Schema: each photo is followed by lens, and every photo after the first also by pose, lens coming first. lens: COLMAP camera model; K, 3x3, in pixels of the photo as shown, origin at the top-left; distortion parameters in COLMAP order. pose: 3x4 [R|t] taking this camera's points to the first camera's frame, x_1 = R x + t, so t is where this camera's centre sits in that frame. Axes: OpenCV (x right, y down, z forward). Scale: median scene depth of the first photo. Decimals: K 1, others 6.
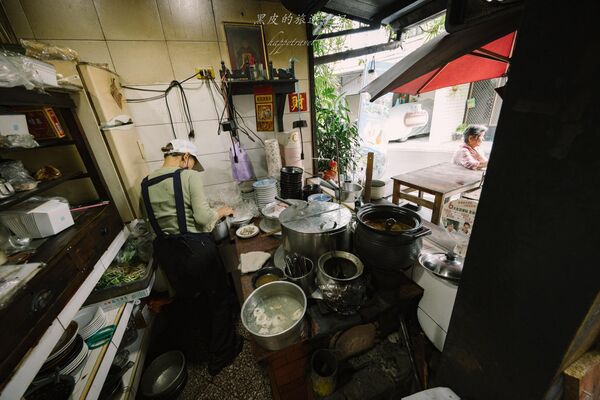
lens RADIAL K [[226.2, 0, 300.8], [0, 226.2, 199.3], [0, 0, 1]] dist [-0.005818, -0.000431]
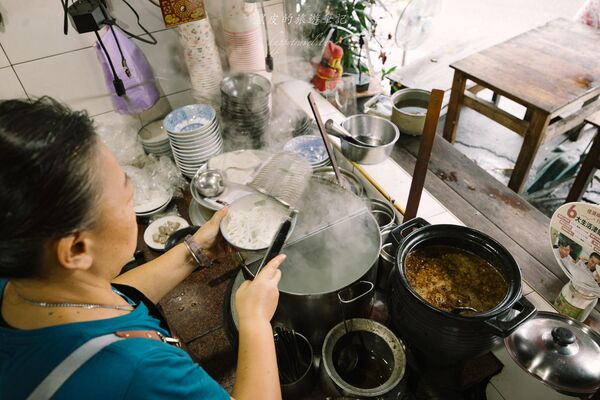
lens RADIAL K [[441.4, 0, 299.2], [0, 441.4, 199.6], [0, 0, 1]] dist [-0.003269, 0.001552]
pose [[0.994241, -0.062265, 0.087222, -0.026673], [0.027961, 0.936424, 0.349756, -0.241353], [-0.103454, -0.345303, 0.932772, 0.088697]]
